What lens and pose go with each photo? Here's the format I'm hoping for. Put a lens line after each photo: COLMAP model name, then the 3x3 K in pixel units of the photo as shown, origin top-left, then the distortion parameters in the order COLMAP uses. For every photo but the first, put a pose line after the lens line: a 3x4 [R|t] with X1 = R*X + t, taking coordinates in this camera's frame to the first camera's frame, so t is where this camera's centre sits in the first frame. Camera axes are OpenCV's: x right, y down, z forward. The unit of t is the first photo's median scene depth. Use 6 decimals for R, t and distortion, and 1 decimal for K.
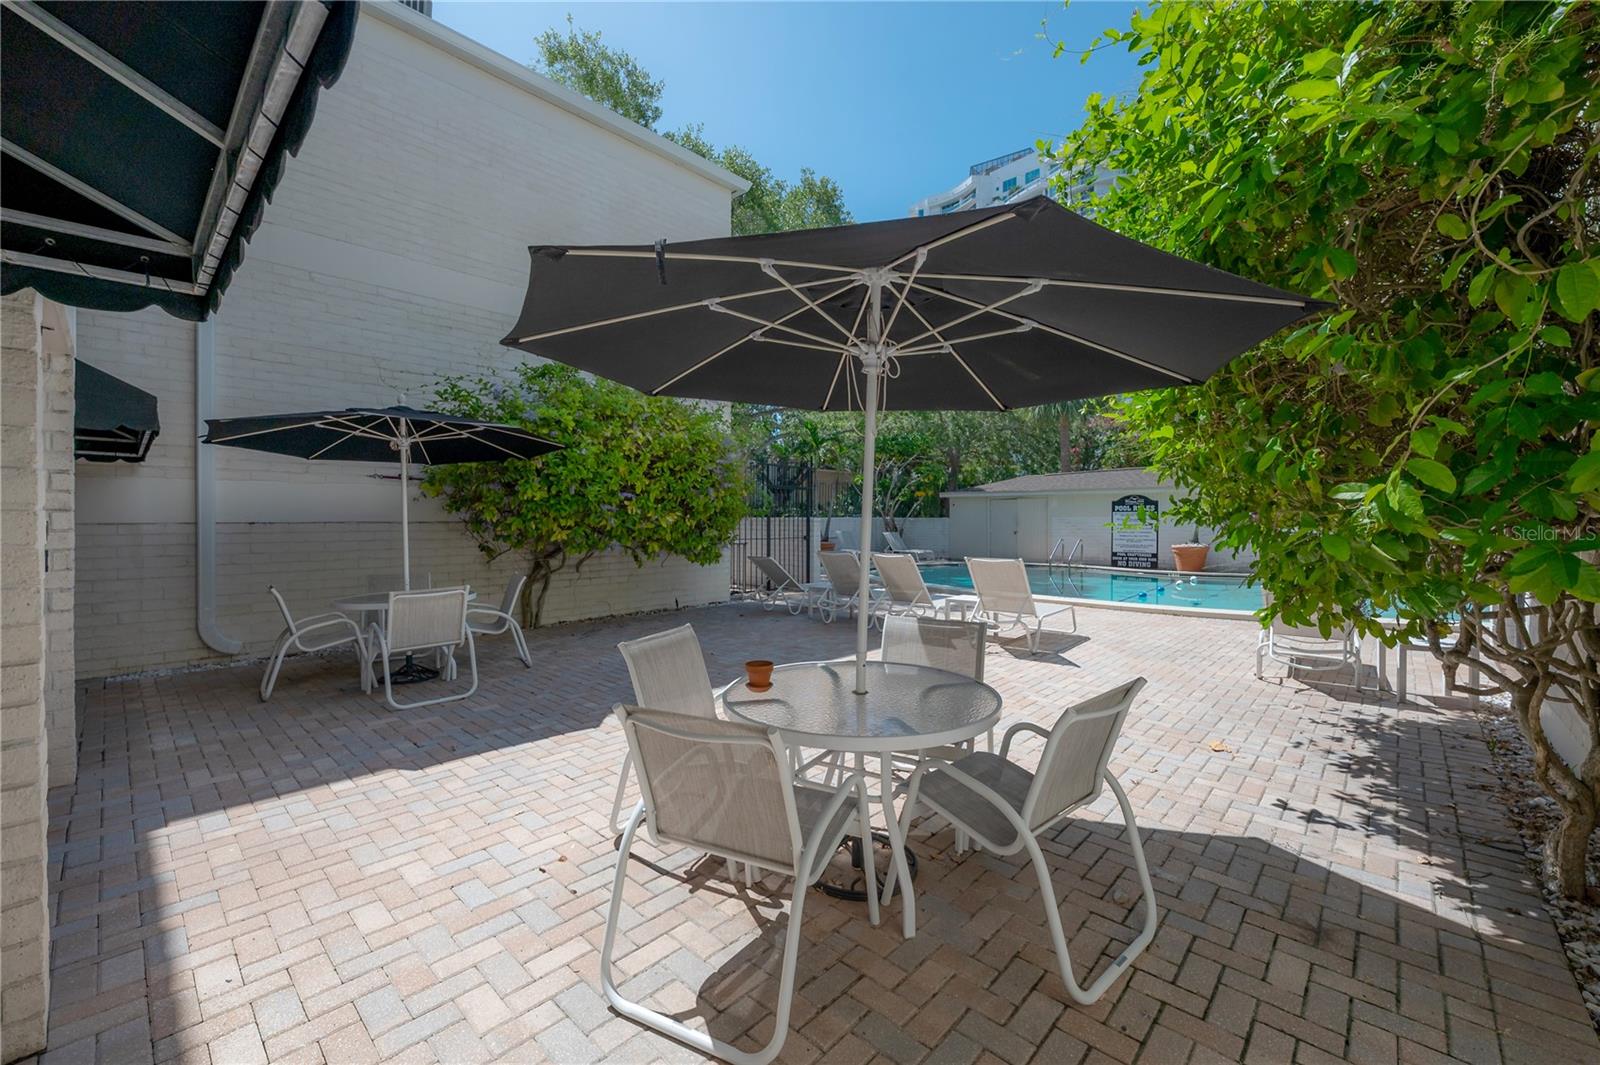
lens RADIAL K [[636.5, 0, 797.0], [0, 636.5, 523.3], [0, 0, 1]] dist [-0.008580, 0.000297]
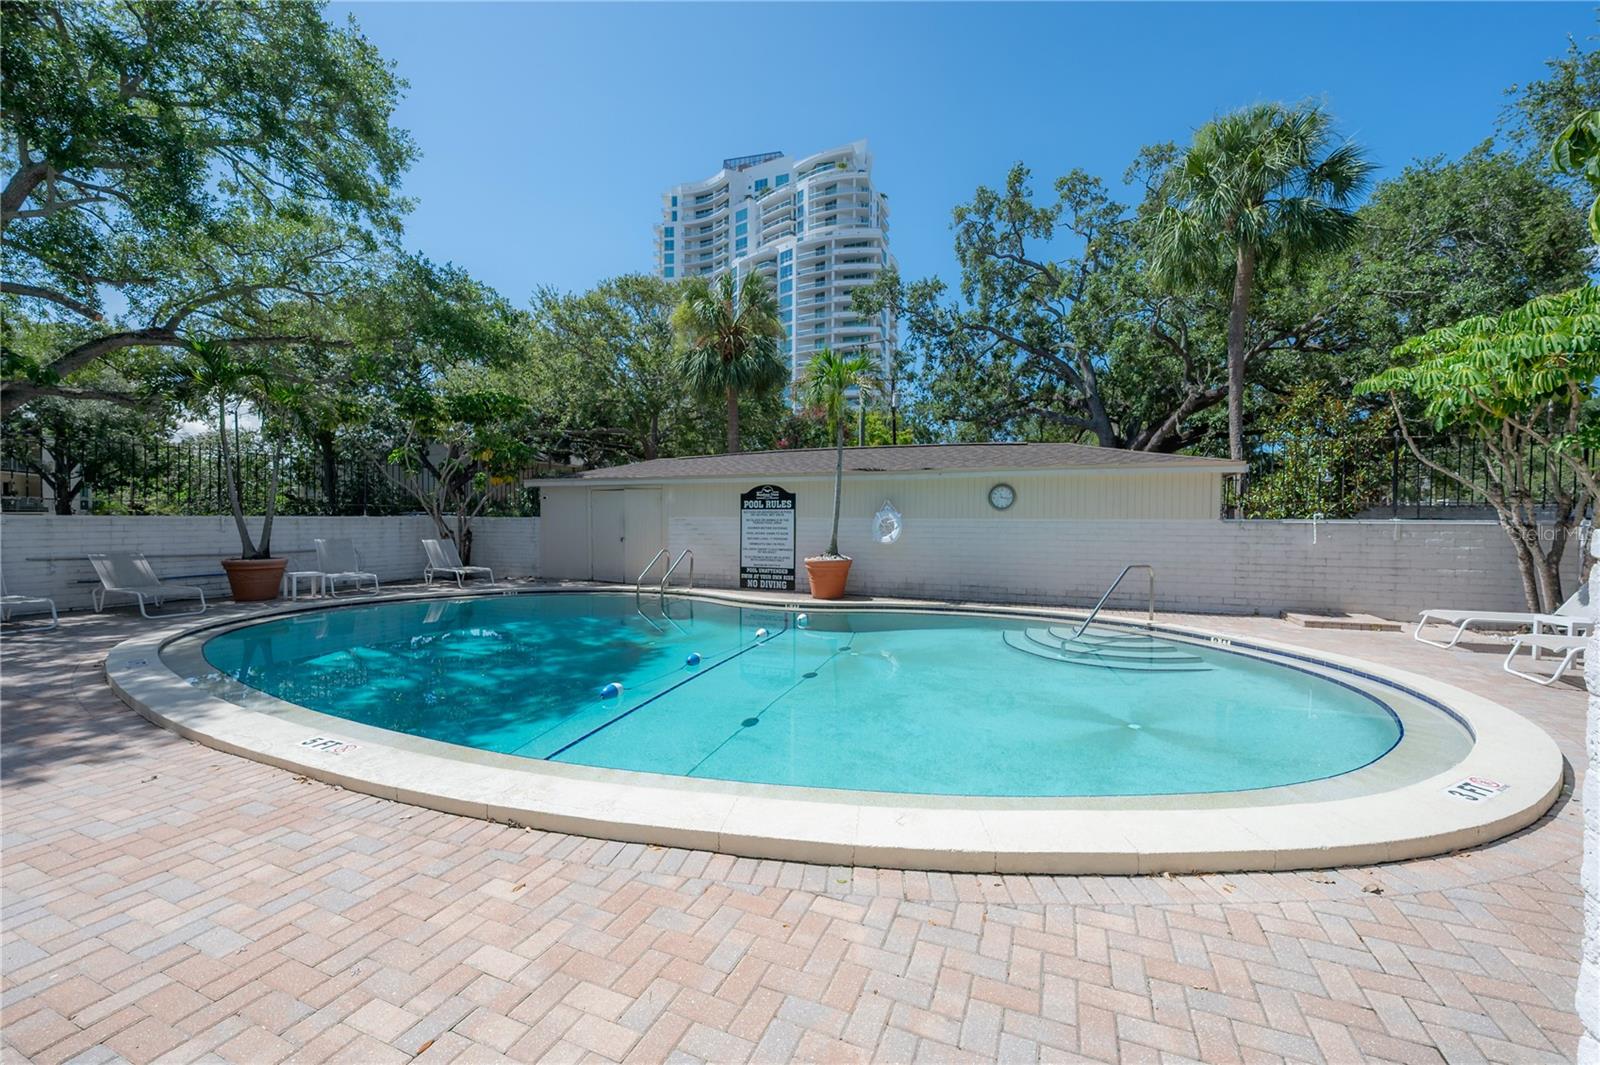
lens RADIAL K [[636.5, 0, 789.4], [0, 636.5, 536.1], [0, 0, 1]] dist [-0.008580, 0.000297]
pose [[0.939024, -0.005019, 0.343815, 0.256120], [-0.002446, 0.999771, 0.021276, -0.002979], [-0.343843, -0.020820, 0.938796, 0.273988]]
